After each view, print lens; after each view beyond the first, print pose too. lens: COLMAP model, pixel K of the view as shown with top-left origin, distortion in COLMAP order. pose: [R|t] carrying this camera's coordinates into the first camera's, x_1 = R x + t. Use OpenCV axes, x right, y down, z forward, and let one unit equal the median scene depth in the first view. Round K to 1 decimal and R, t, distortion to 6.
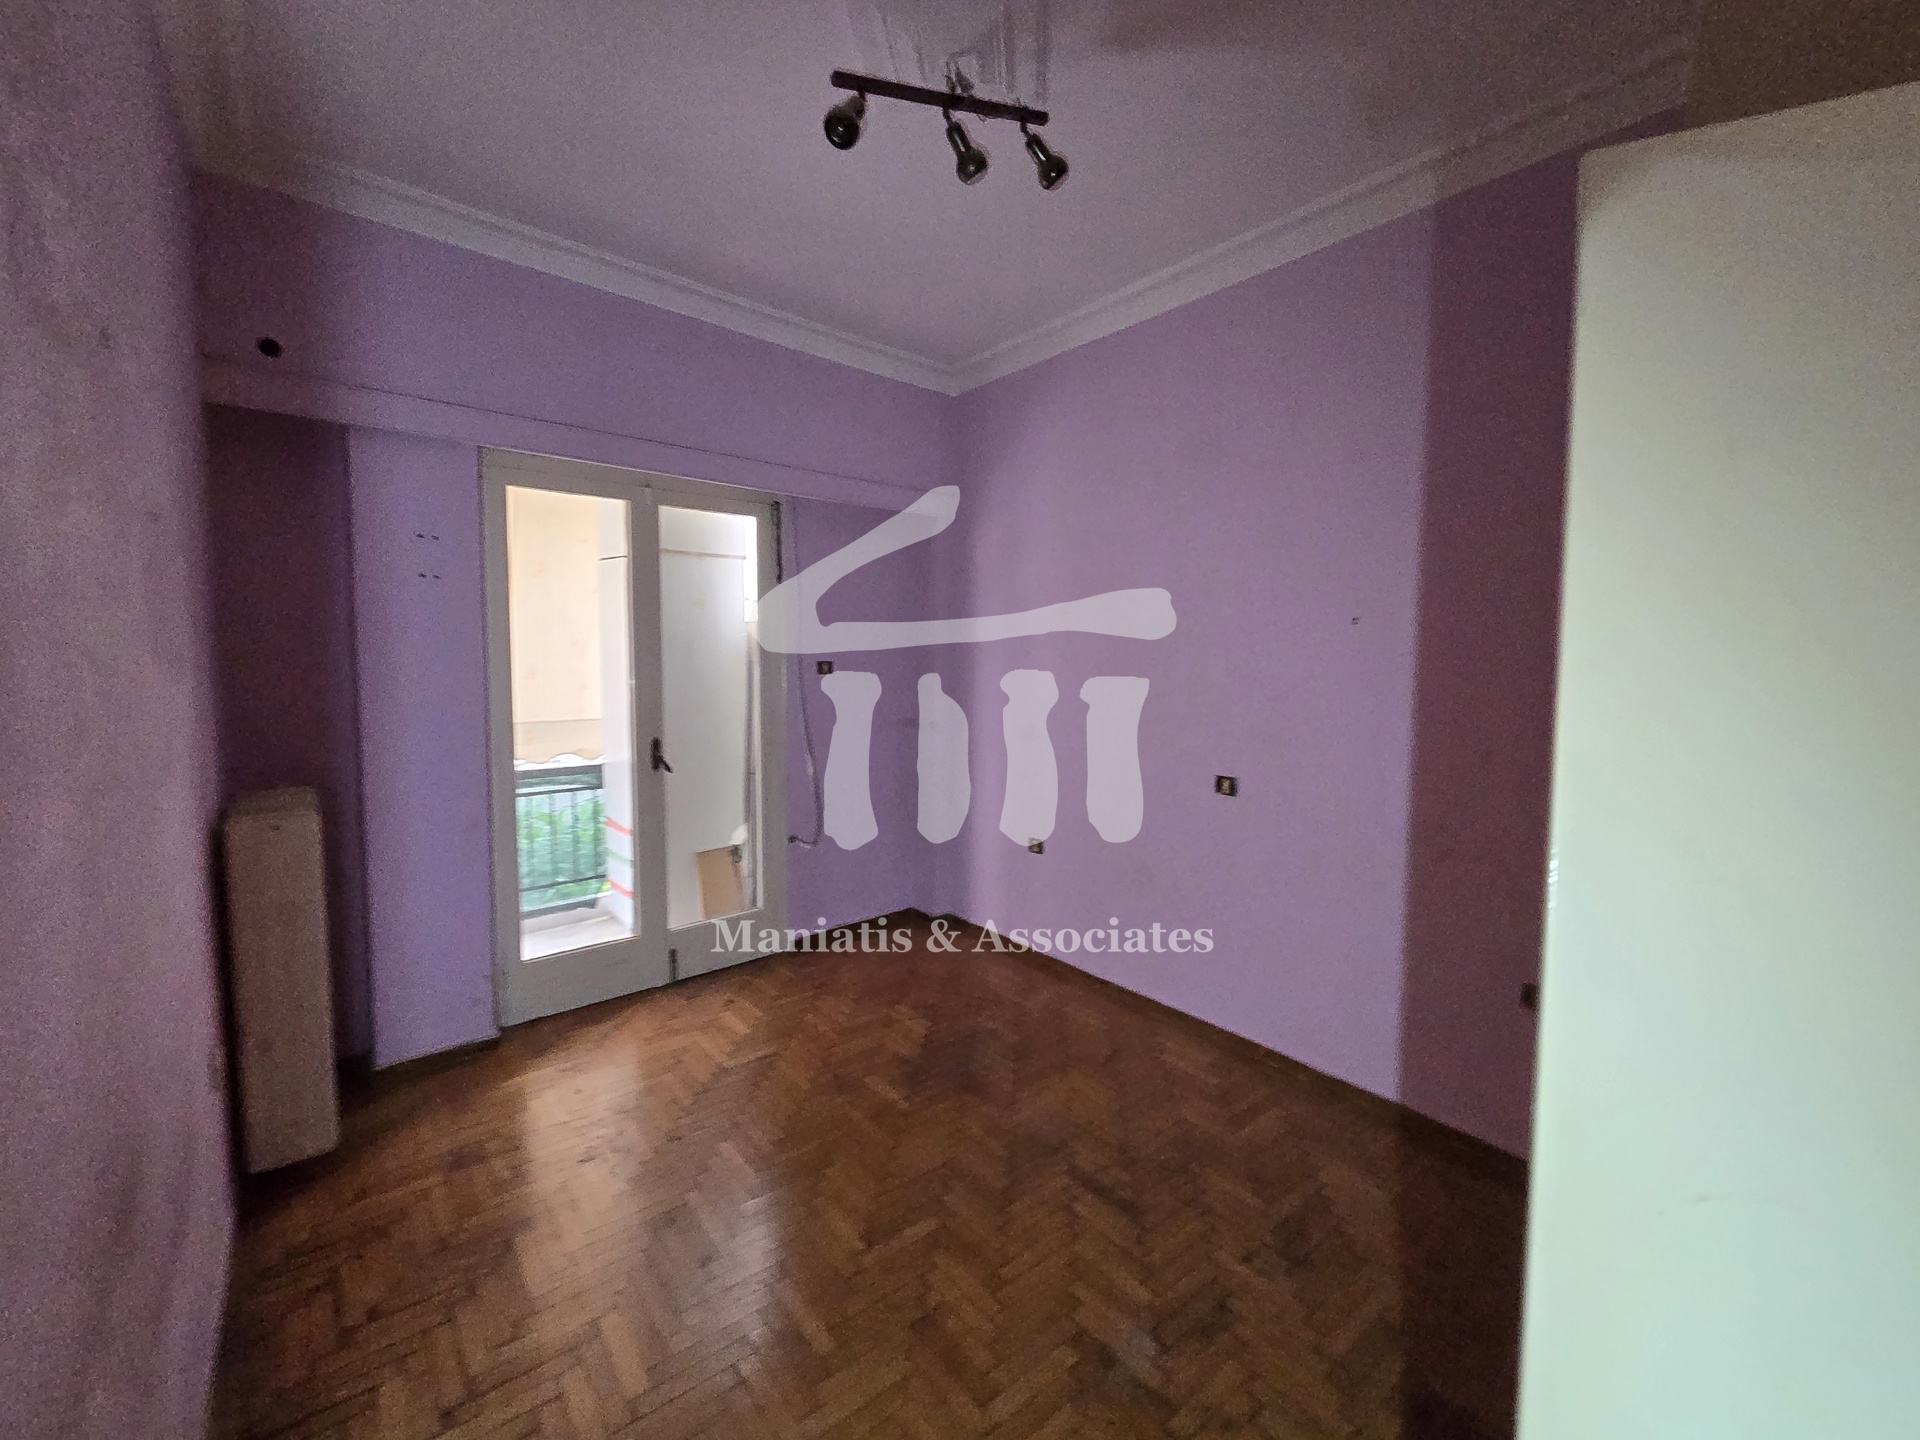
lens RADIAL K [[765.8, 0, 962.8], [0, 765.8, 701.3], [0, 0, 1]] dist [0.001110, -0.000873]
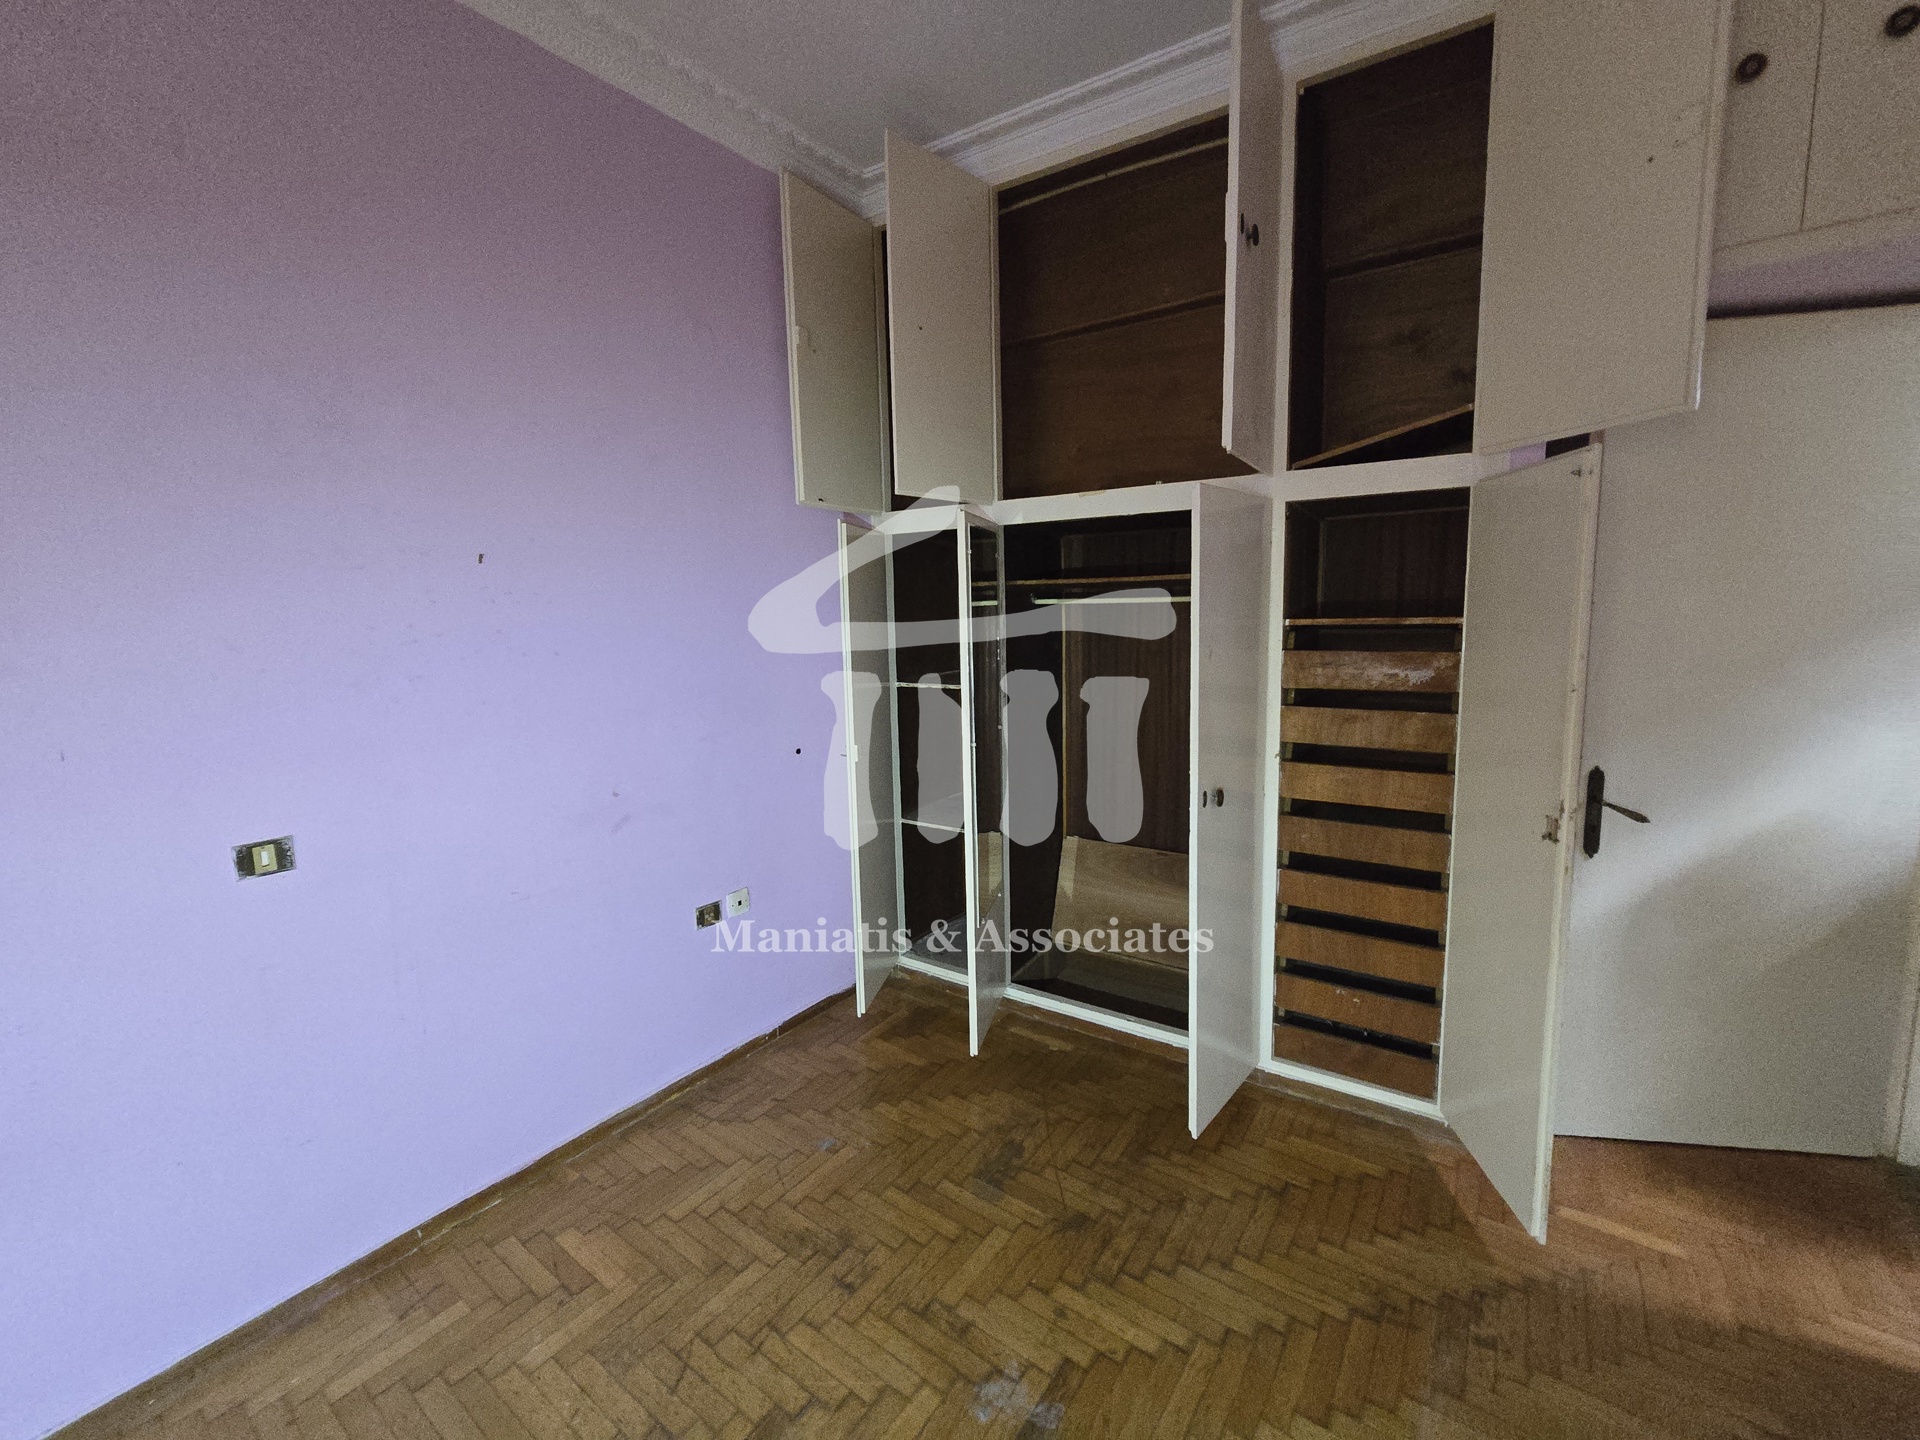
lens RADIAL K [[777.2, 0, 965.0], [0, 777.2, 694.6], [0, 0, 1]] dist [0.002113, -0.000868]
pose [[-0.246798, -0.117021, 0.961976, -0.302729], [0.082307, 0.986564, 0.141128, -0.040794], [-0.965565, 0.114007, -0.233850, 0.687230]]
